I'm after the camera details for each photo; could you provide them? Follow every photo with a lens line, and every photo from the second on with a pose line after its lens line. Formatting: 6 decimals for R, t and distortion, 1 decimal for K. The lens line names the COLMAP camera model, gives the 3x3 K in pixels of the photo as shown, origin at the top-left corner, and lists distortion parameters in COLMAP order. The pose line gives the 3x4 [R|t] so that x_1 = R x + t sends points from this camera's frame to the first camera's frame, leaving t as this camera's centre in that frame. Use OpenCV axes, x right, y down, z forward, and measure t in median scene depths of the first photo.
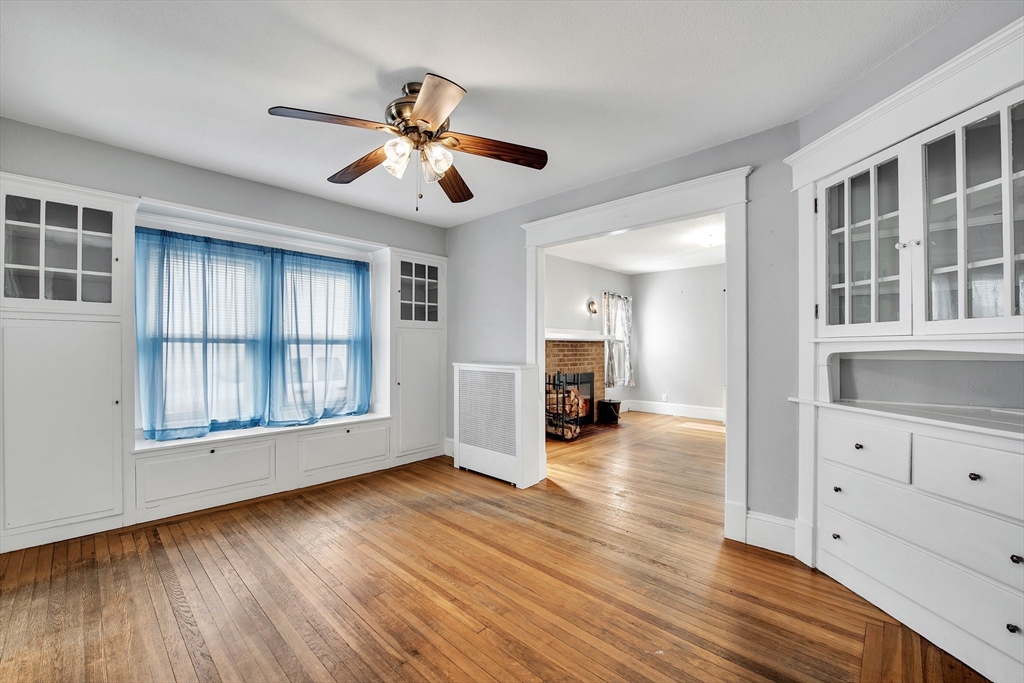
lens RADIAL K [[423.2, 0, 512.2], [0, 423.2, 342.6], [0, 0, 1]] dist [-0.011773, -0.000206]
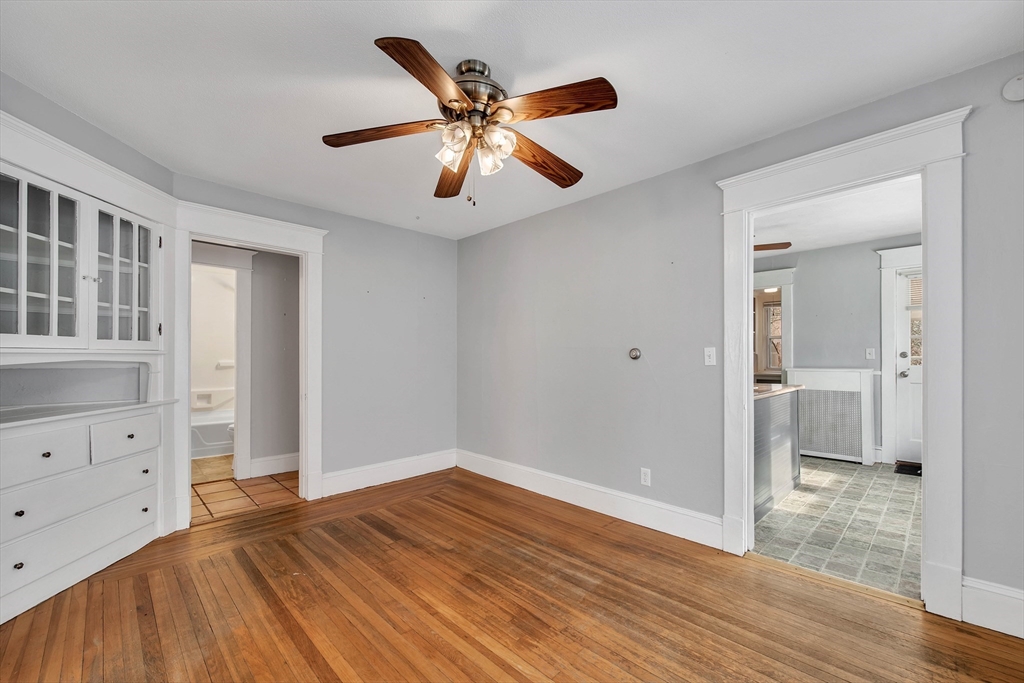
lens RADIAL K [[423.2, 0, 514.2], [0, 423.2, 349.7], [0, 0, 1]] dist [-0.011773, -0.000206]
pose [[-0.999406, 0.000451, 0.034447, -0.376103], [-0.000128, 0.999859, -0.016807, 0.006699], [-0.034450, -0.016802, -0.999265, 2.083809]]
